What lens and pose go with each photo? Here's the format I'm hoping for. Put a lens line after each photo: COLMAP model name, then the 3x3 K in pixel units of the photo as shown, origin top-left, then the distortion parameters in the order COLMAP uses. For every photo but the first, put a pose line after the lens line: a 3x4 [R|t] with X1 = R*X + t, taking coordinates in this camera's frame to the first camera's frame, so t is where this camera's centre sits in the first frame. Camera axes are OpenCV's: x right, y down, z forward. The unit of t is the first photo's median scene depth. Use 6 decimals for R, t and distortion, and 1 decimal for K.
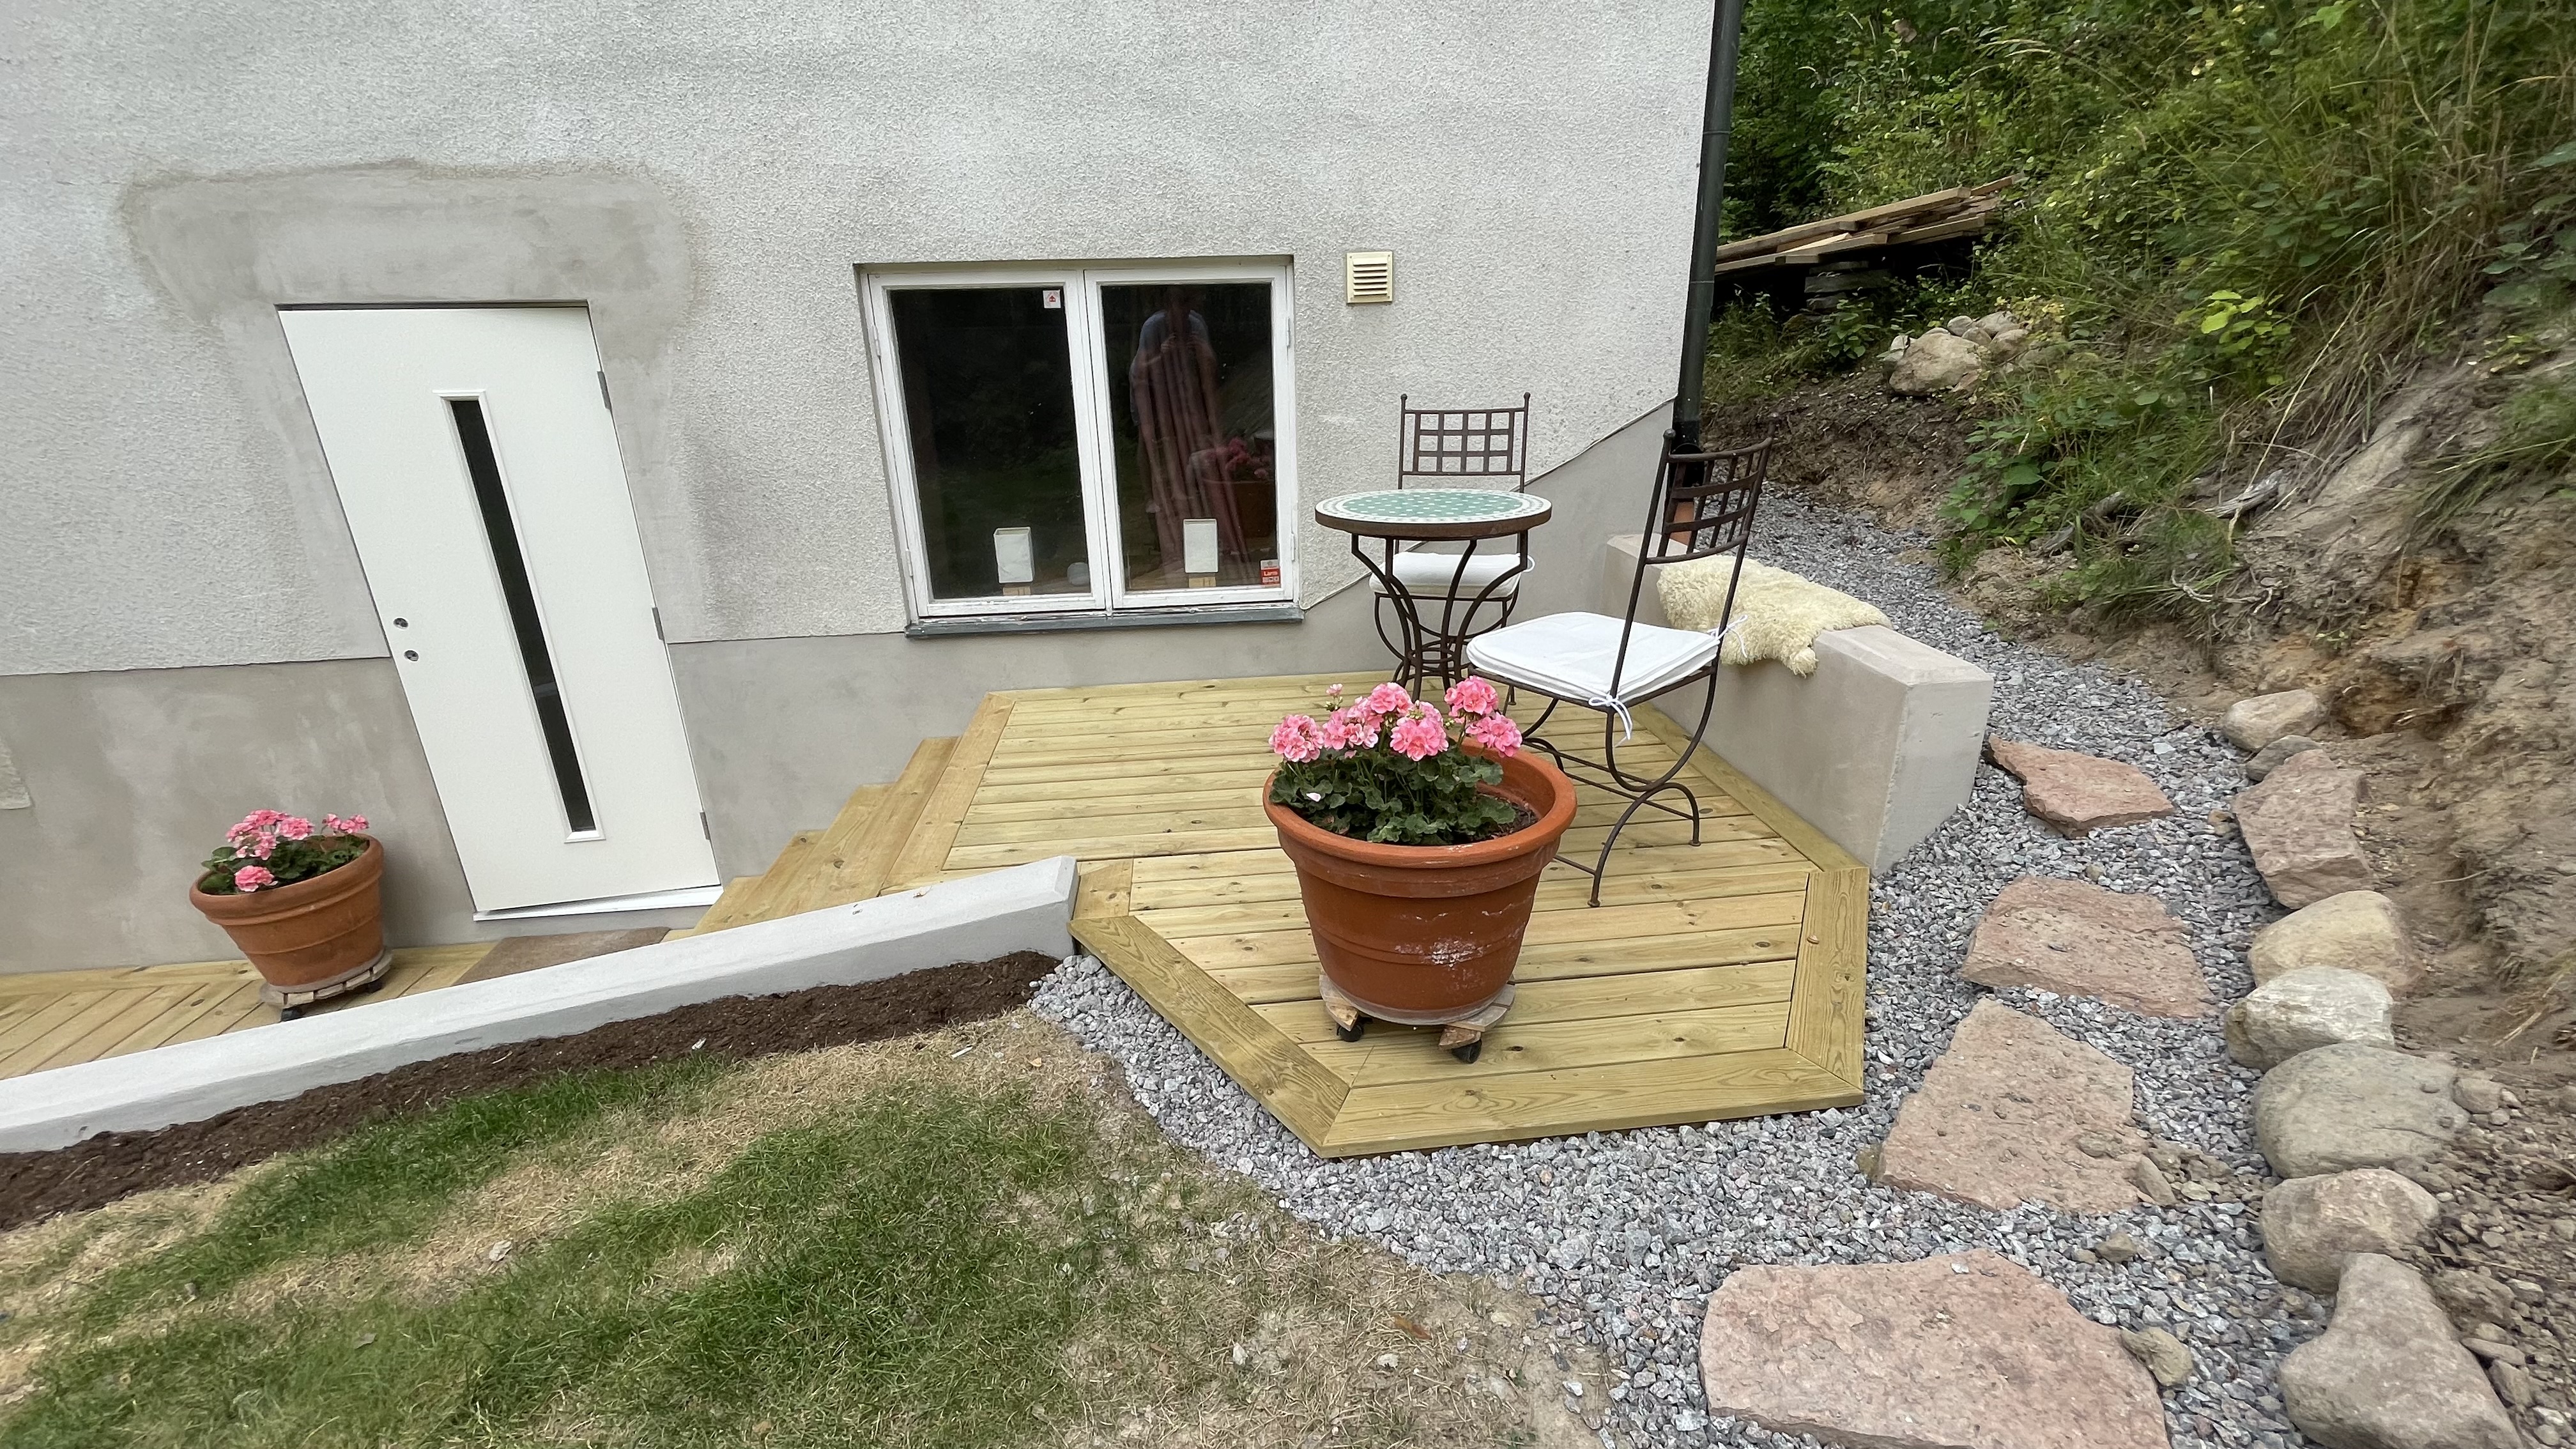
lens RADIAL K [[1040.3, 0, 1286.1], [0, 1040.3, 728.4], [0, 0, 1]] dist [-0.003851, 0.000119]
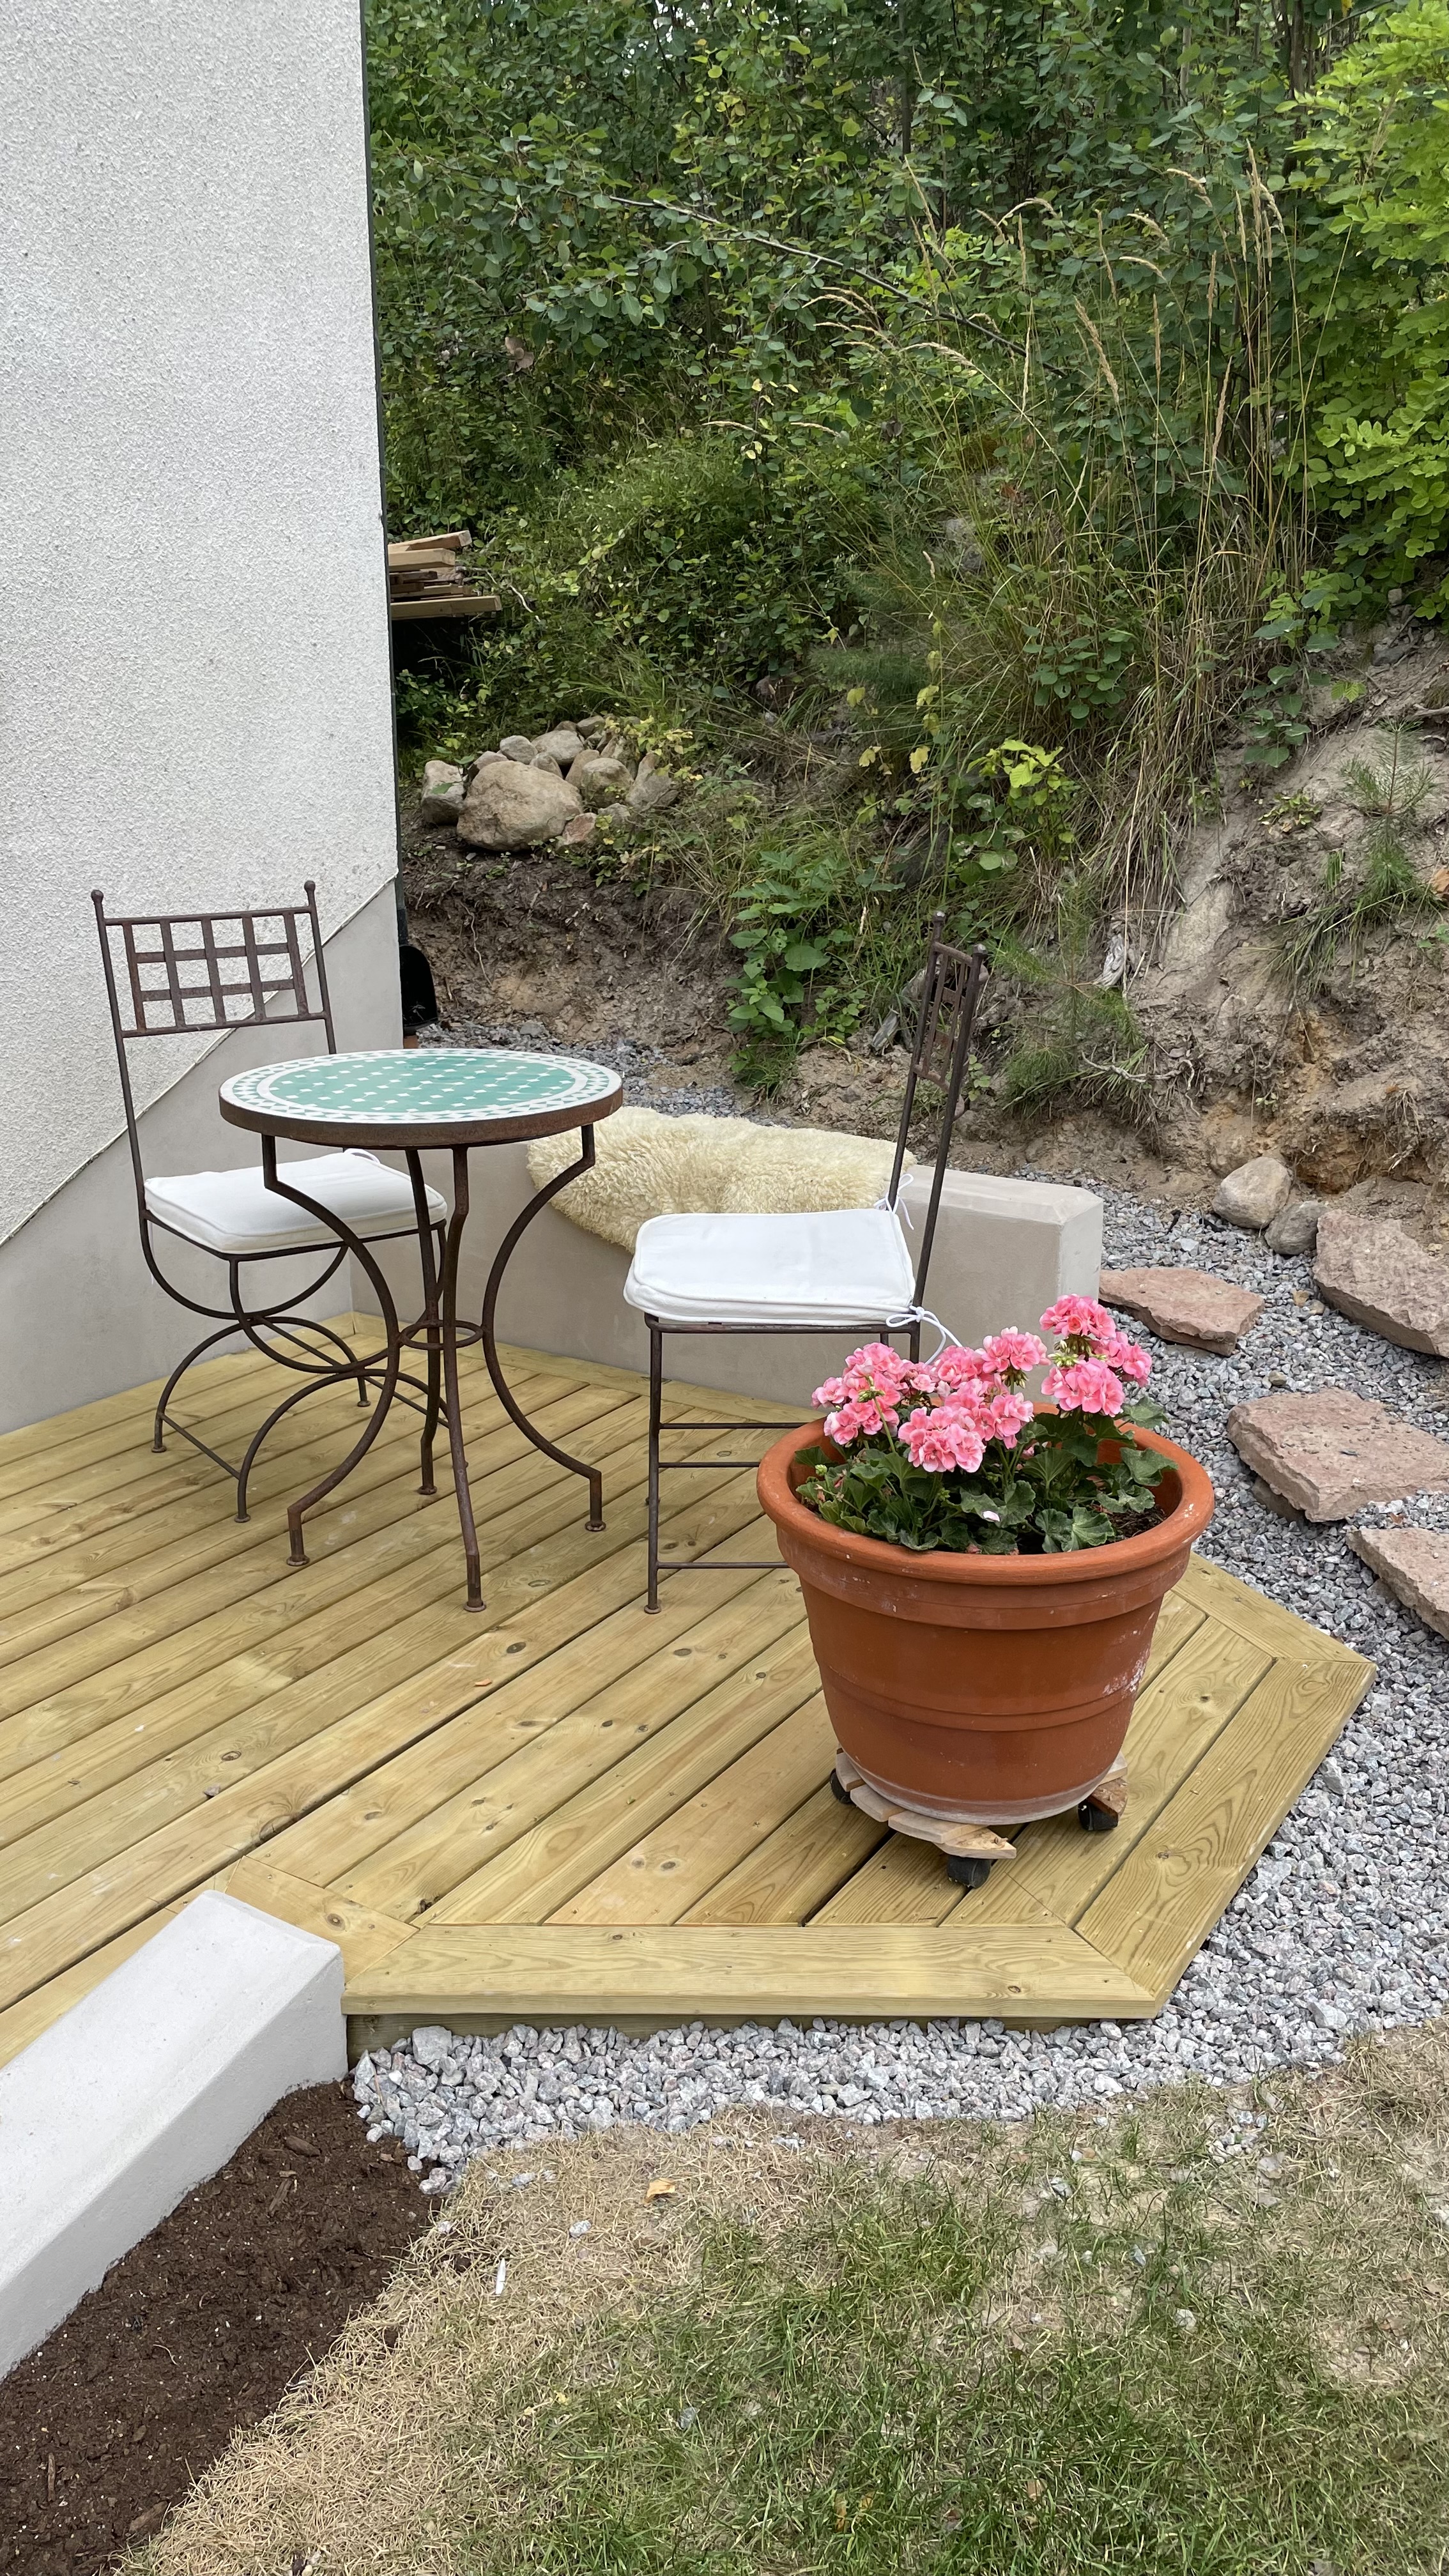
lens RADIAL K [[1951.2, 0, 724.5], [0, 1951.2, 1288.0], [0, 0, 1]] dist [0.080772, -0.081536]
pose [[0.616463, -0.200096, 0.761535, -0.500428], [0.256581, 0.965429, 0.045967, -0.088425], [-0.744406, 0.167058, 0.646492, 0.139641]]
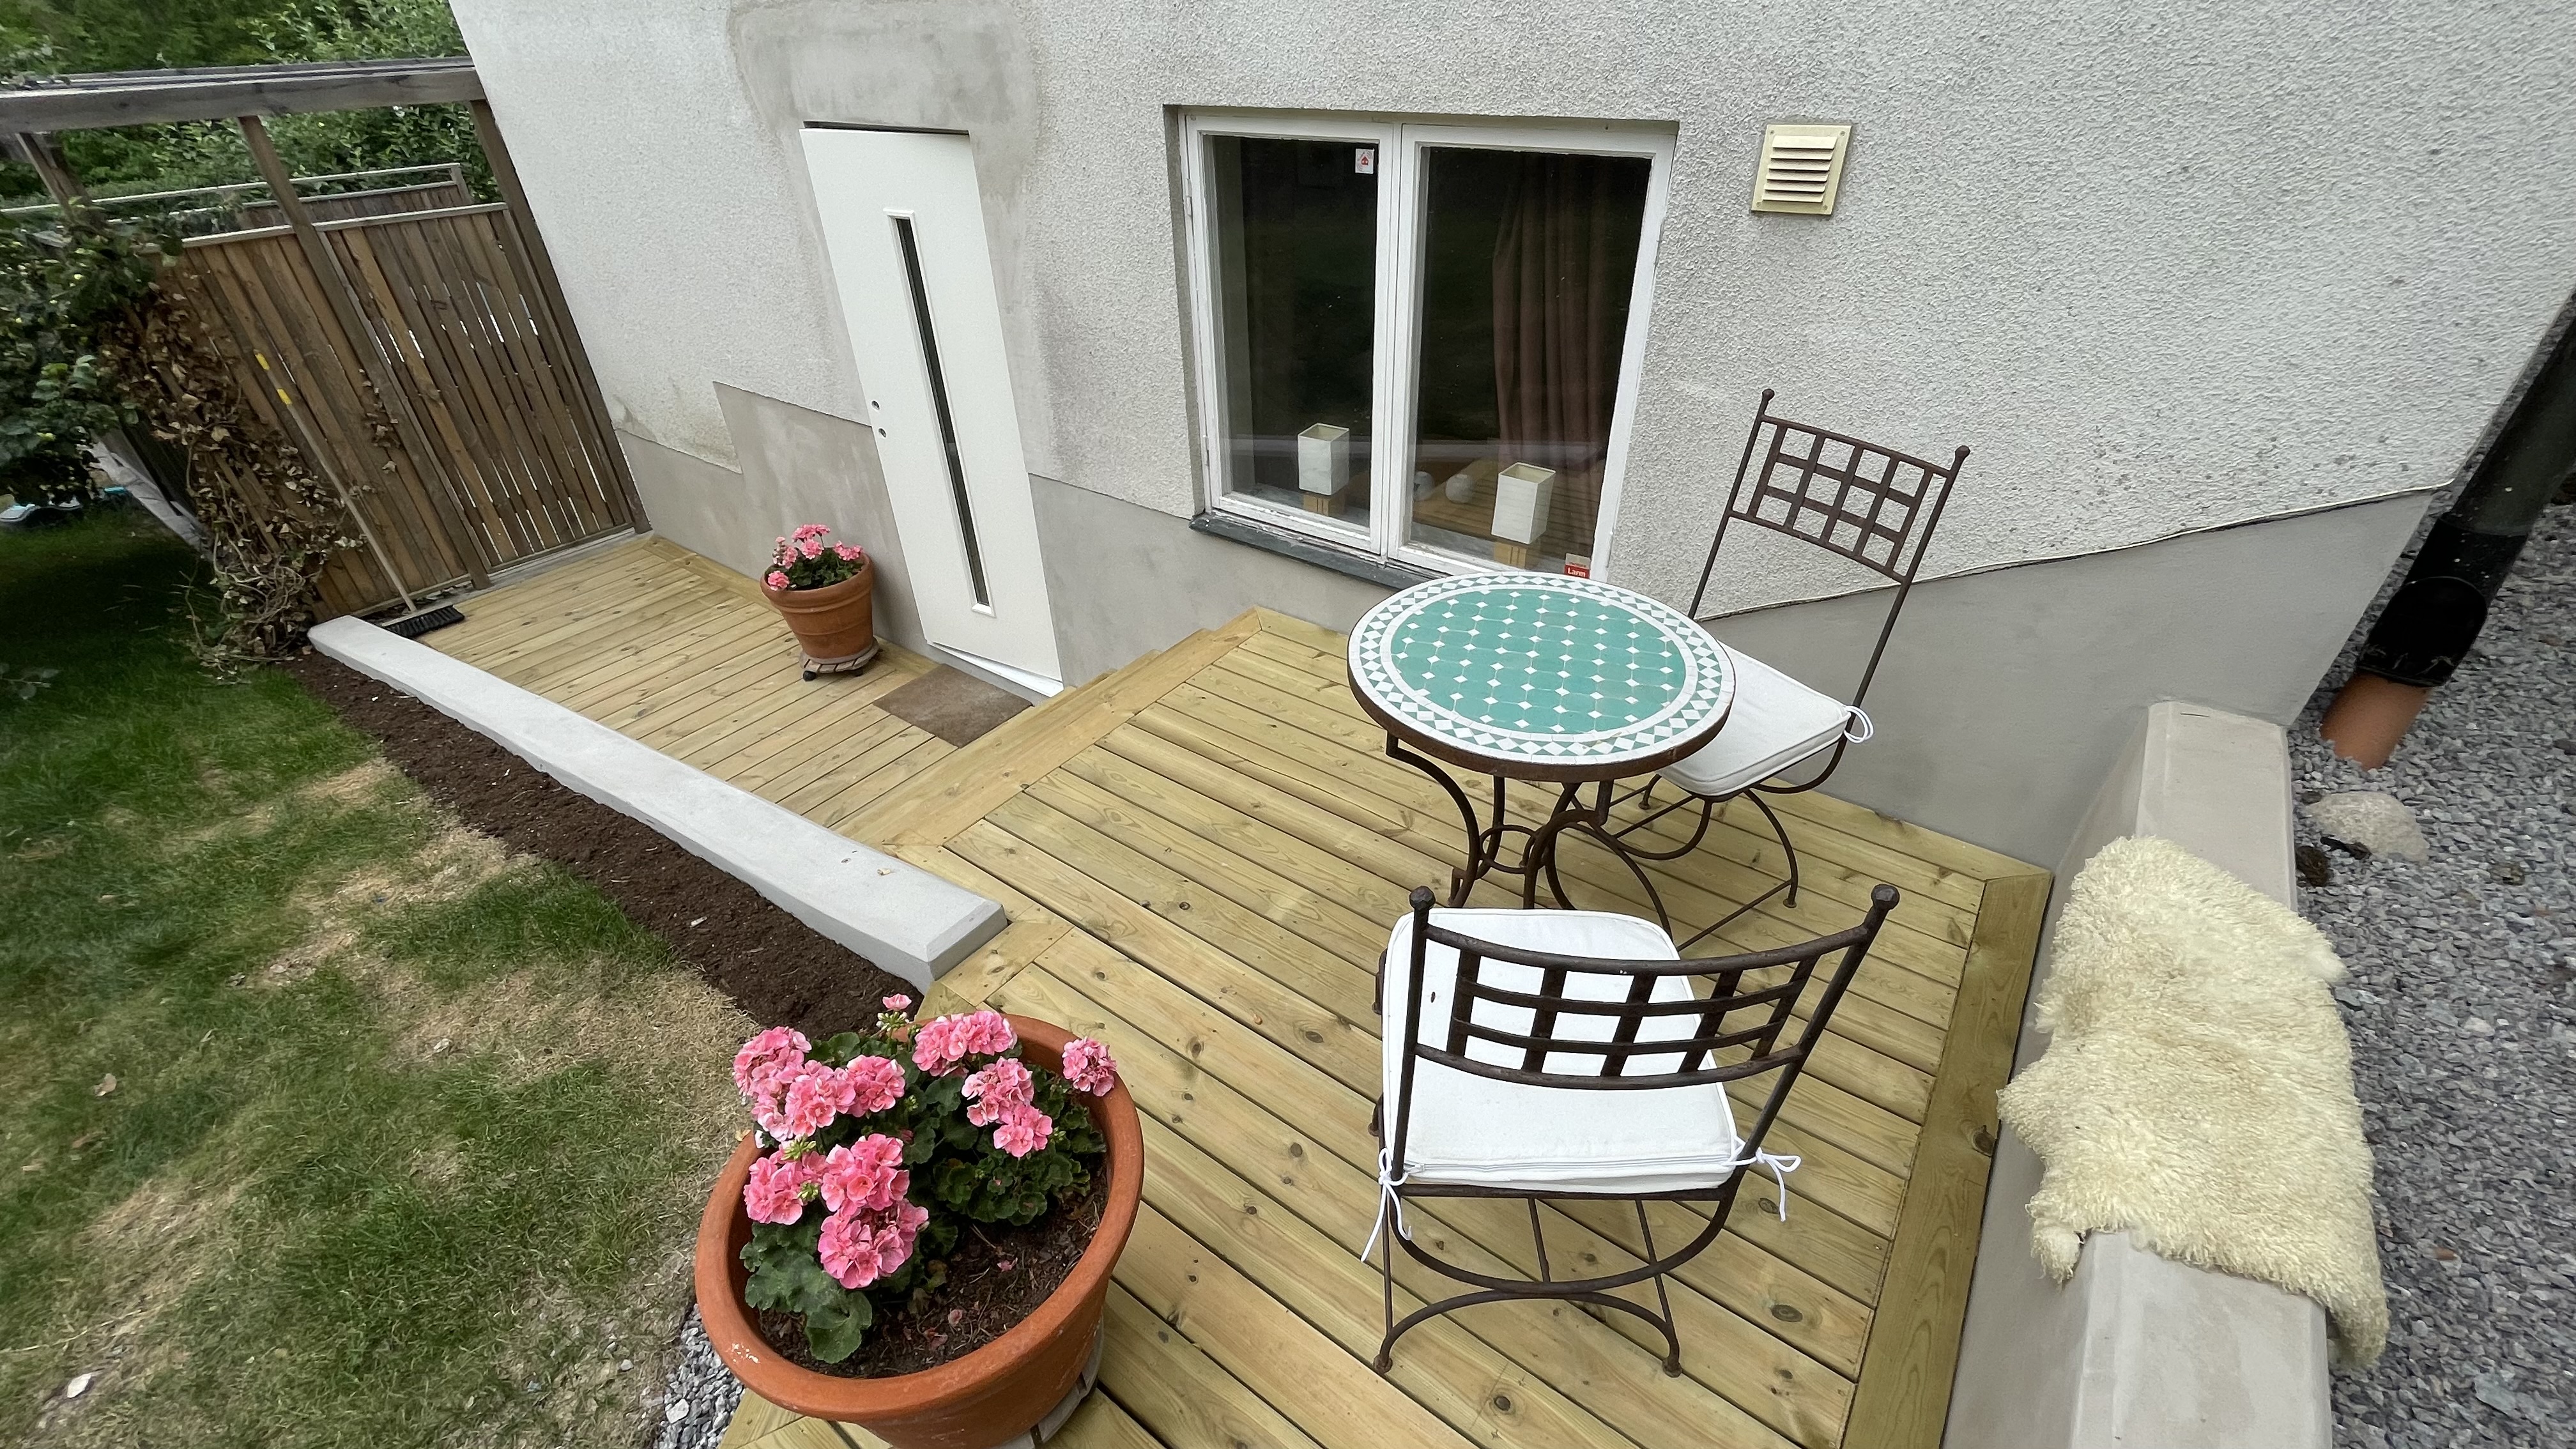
lens RADIAL K [[1040.3, 0, 1286.1], [0, 1040.3, 728.4], [0, 0, 1]] dist [-0.003851, 0.000119]
pose [[0.748137, 0.383447, -0.541535, 0.306600], [-0.230226, 0.915429, 0.330131, -0.276253], [0.622324, -0.122307, 0.773145, 0.333535]]
